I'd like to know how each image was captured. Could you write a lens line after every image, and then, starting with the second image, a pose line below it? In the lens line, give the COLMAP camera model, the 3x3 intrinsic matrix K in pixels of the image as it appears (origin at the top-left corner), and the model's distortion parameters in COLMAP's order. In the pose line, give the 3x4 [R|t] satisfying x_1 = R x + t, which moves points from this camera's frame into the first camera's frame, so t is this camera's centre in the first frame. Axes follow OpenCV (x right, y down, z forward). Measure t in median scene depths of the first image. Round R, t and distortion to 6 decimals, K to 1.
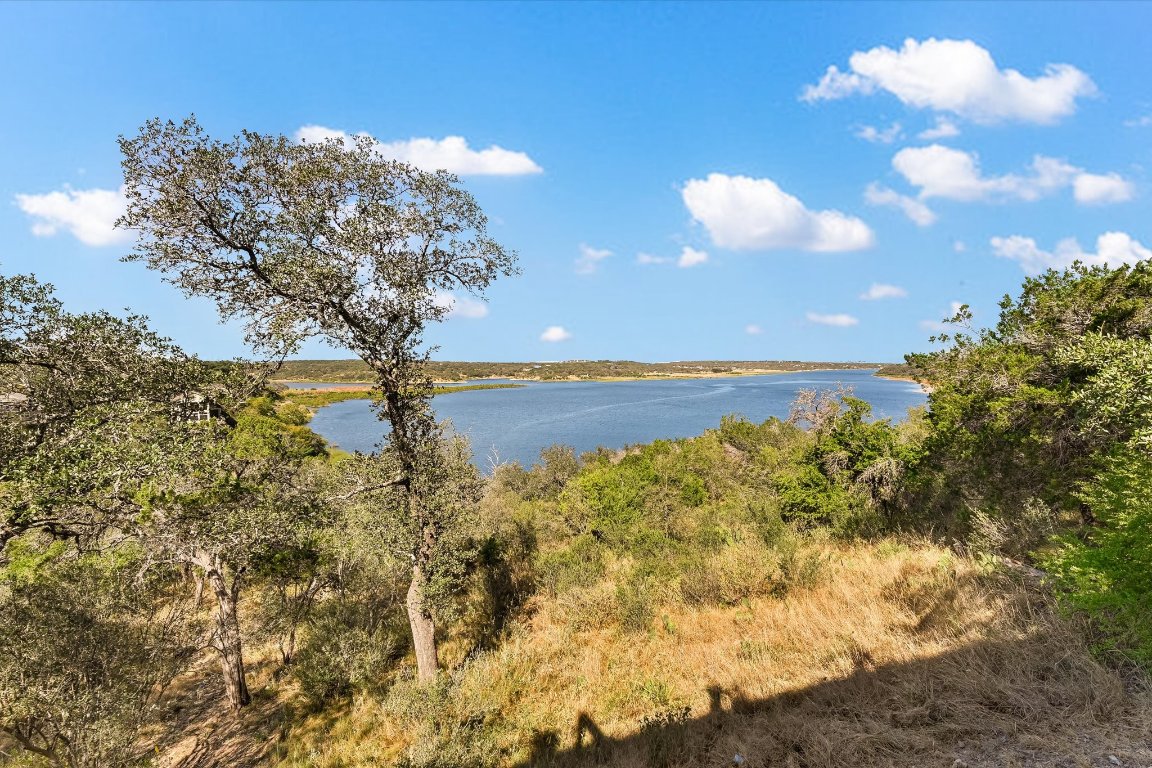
lens RADIAL K [[541.9, 0, 576.0], [0, 541.9, 384.0], [0, 0, 1]] dist [0.001750, 0.000808]
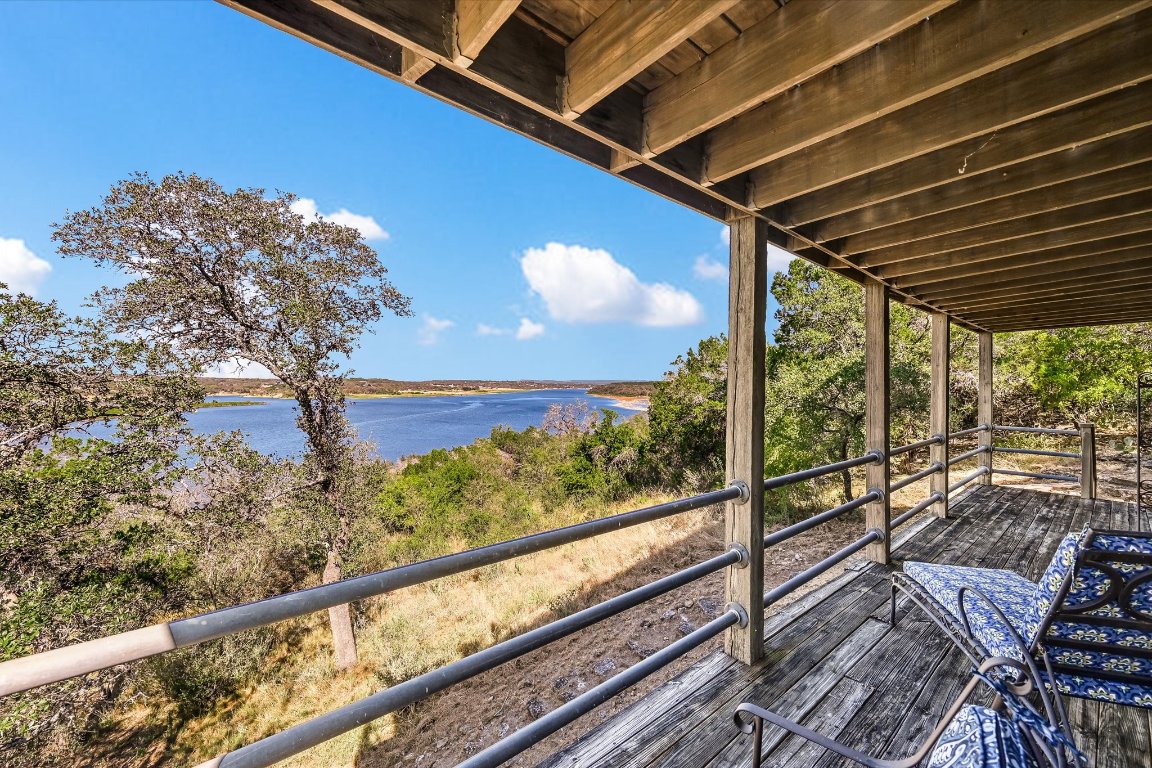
lens RADIAL K [[541.9, 0, 576.0], [0, 541.9, 384.0], [0, 0, 1]] dist [0.001750, 0.000808]
pose [[0.854016, 0.013396, 0.520074, -0.216214], [0.003233, 0.999512, -0.031056, 0.001737], [-0.520236, 0.028204, 0.853556, -0.148115]]
